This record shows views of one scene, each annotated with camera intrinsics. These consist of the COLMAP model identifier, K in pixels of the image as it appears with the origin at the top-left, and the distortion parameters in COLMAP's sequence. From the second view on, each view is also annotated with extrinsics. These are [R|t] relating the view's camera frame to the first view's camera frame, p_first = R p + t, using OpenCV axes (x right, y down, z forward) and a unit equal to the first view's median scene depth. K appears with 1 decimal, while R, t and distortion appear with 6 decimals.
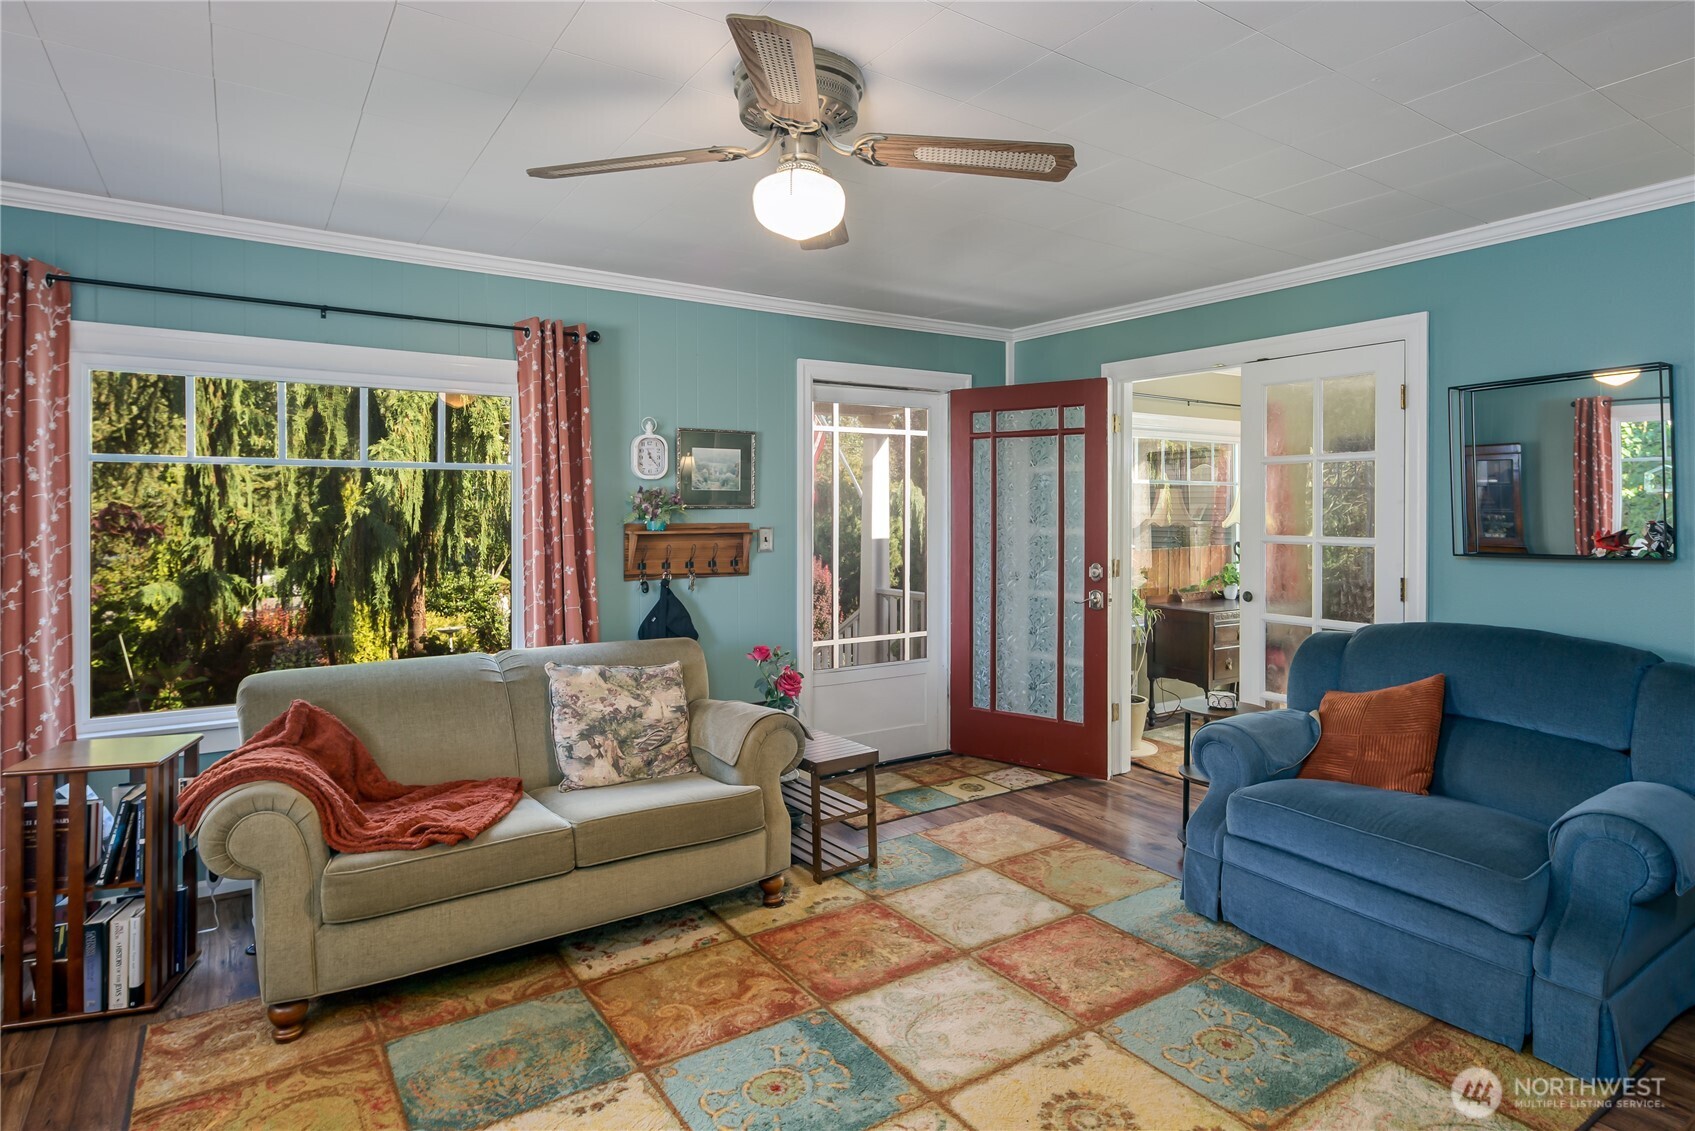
lens RADIAL K [[914.8, 0, 871.2], [0, 914.8, 511.5], [0, 0, 1]] dist [0.000250, -0.001672]
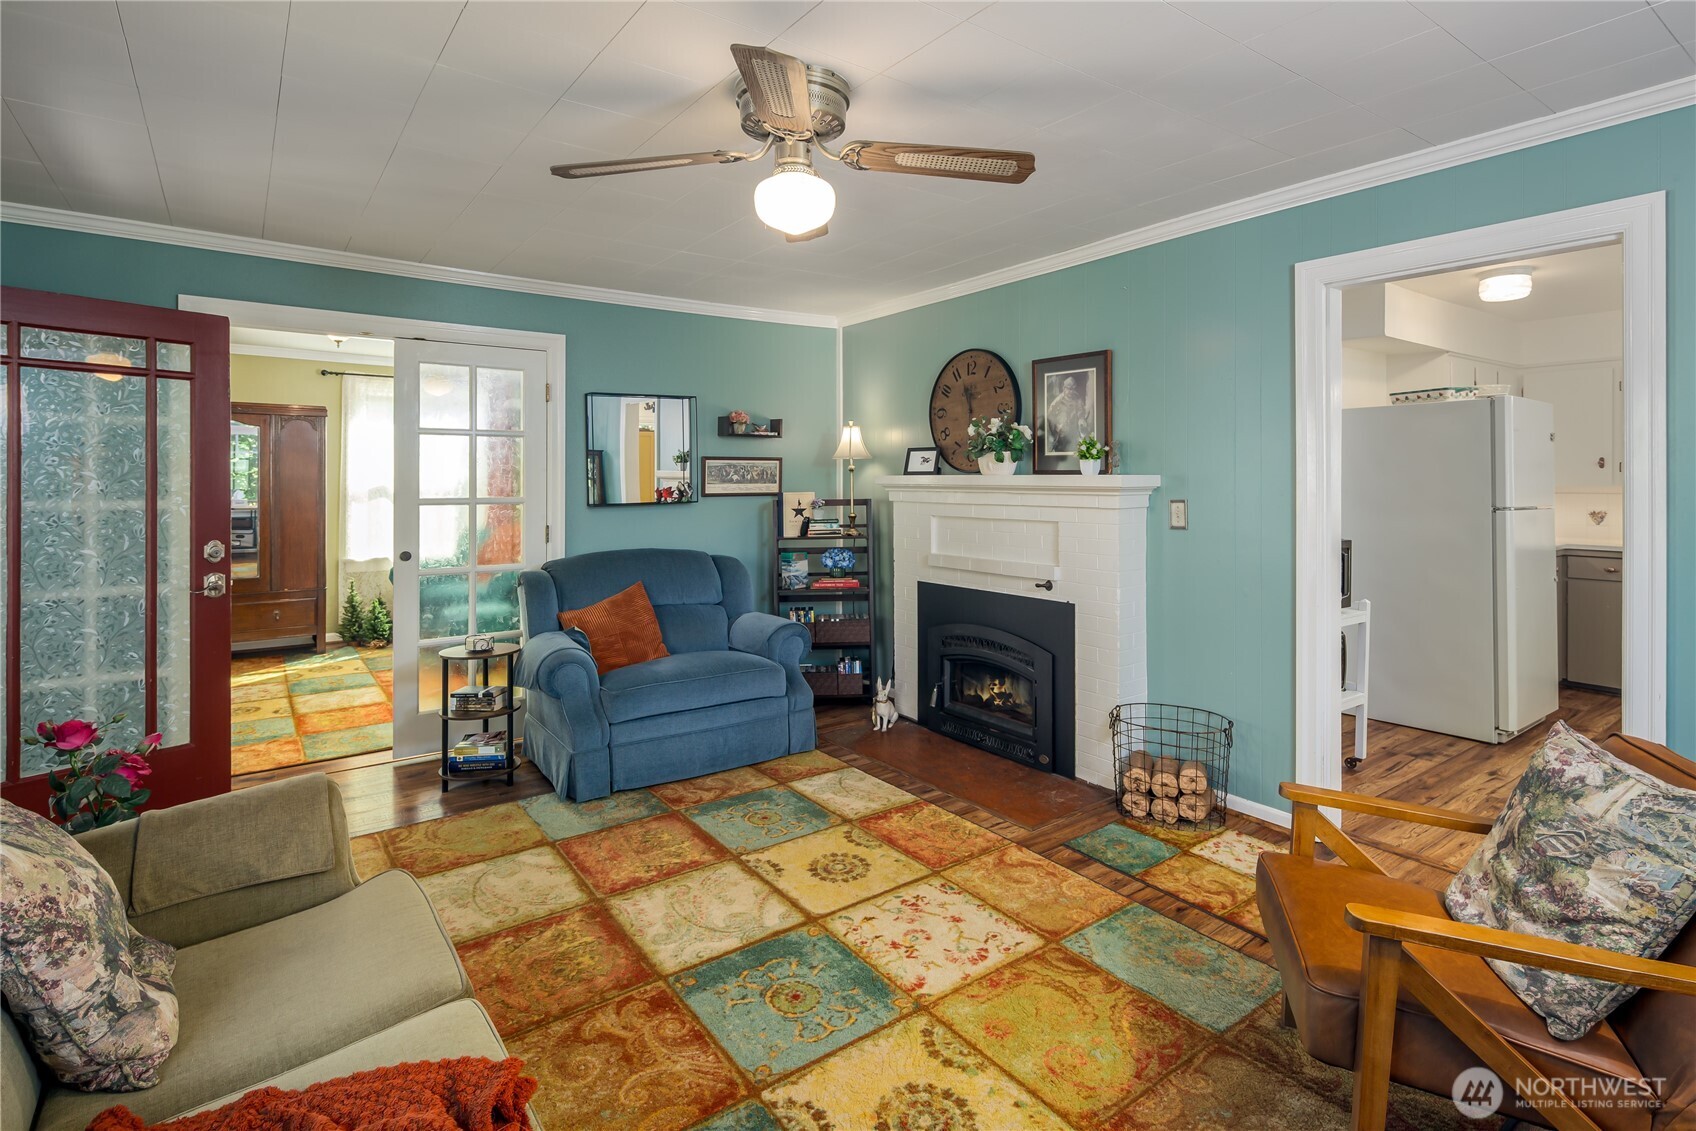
lens RADIAL K [[837.0, 0, 849.3], [0, 837.0, 479.0], [0, 0, 1]] dist [0.002264, -0.000270]
pose [[-0.028089, -0.001949, 0.999604, -0.878730], [0.005353, 0.999983, 0.002100, 0.004342], [-0.999591, 0.005410, -0.028078, 0.759022]]
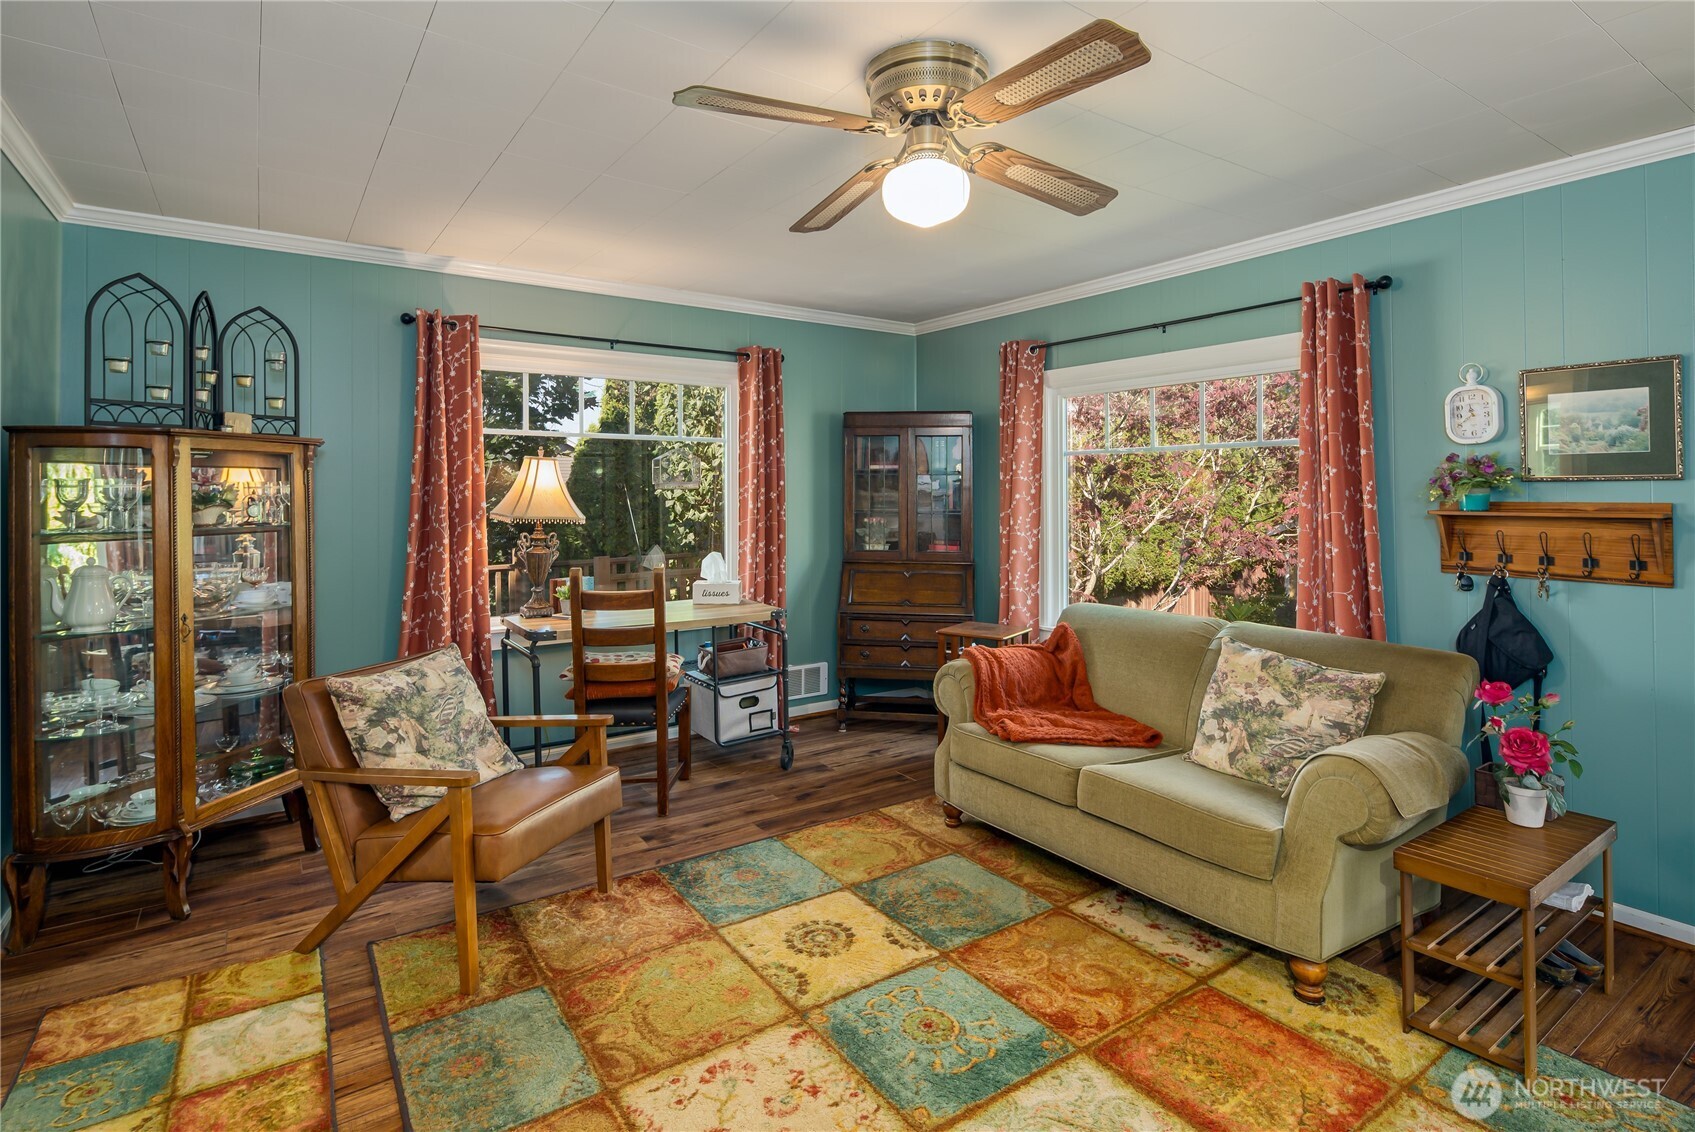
lens RADIAL K [[845.9, 0, 857.3], [0, 845.9, 483.5], [0, 0, 1]] dist [0.000339, -0.000173]
pose [[0.009102, -0.008391, -0.999923, 0.699937], [0.000587, 0.999965, -0.008386, 0.005785], [0.999958, -0.000511, 0.009106, 0.718329]]
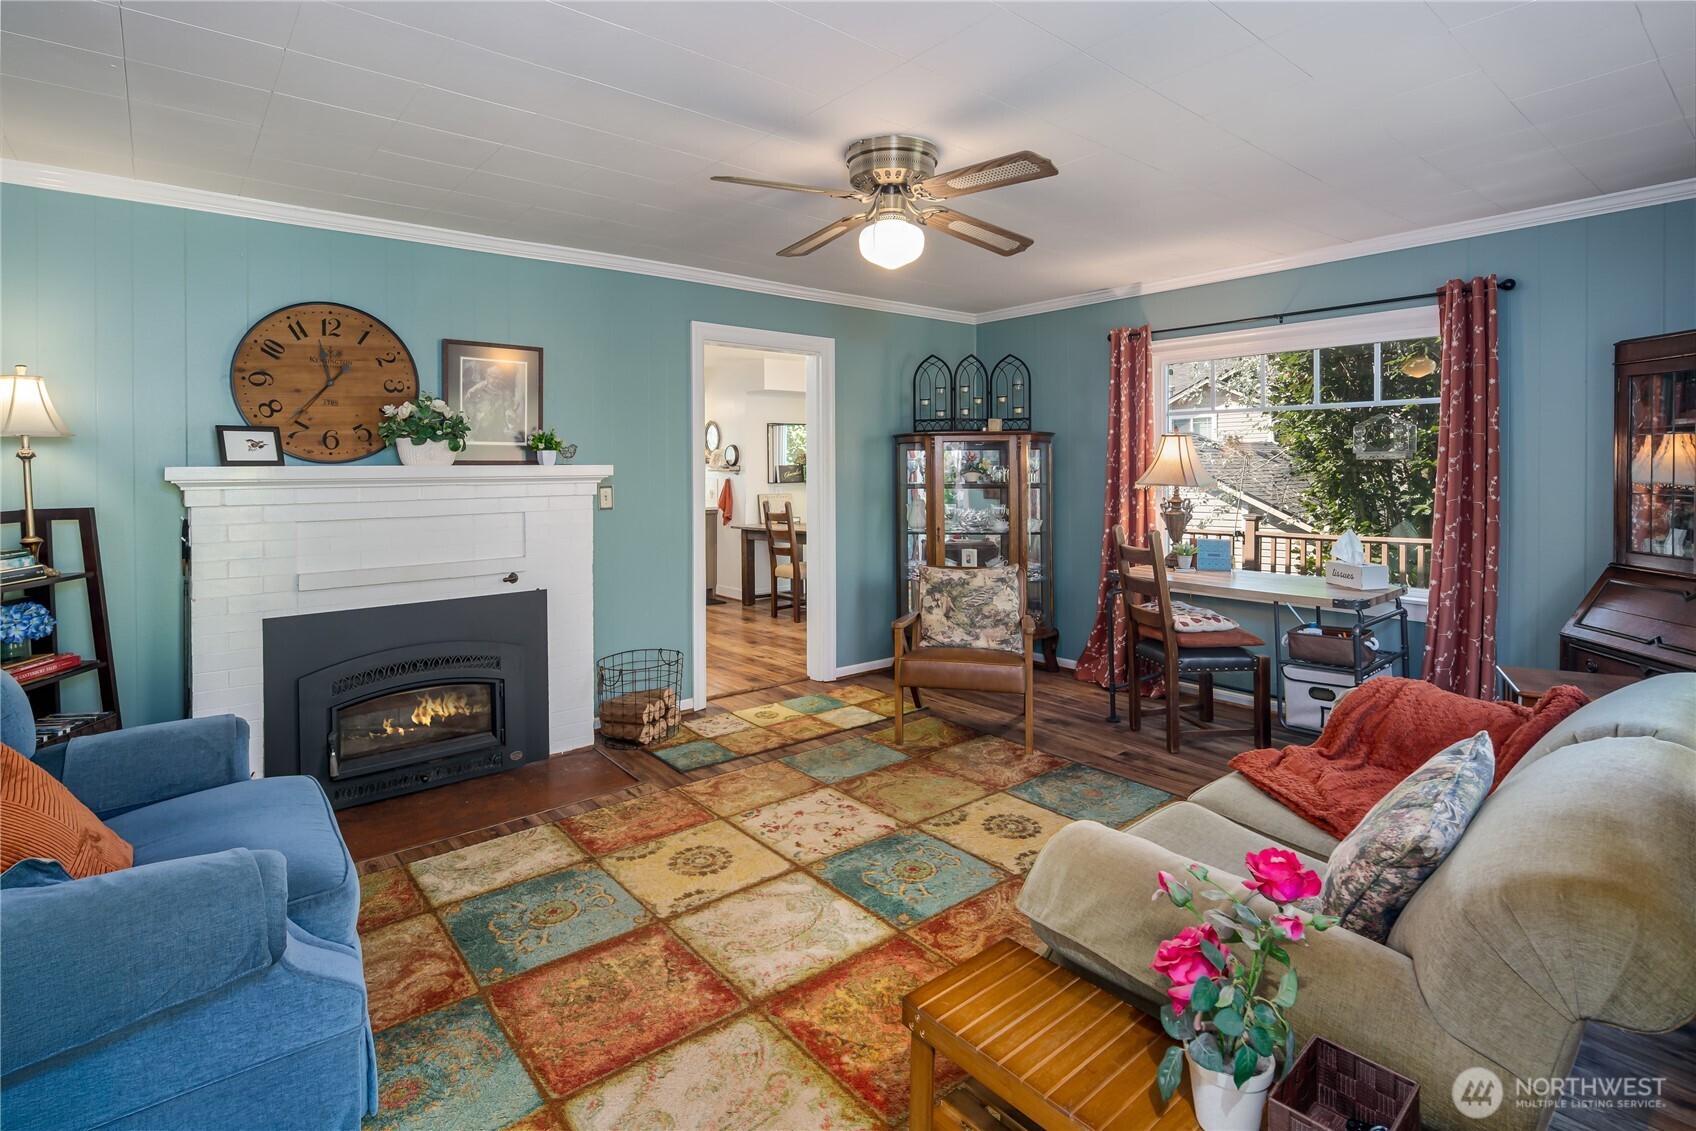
lens RADIAL K [[823.8, 0, 844.3], [0, 823.8, 466.4], [0, 0, 1]] dist [0.001548, -0.002233]
pose [[-0.995539, 0.006999, -0.094088, 0.091899], [0.006627, 0.999969, 0.004264, 0.002033], [0.094115, 0.003621, -0.995555, 1.781918]]
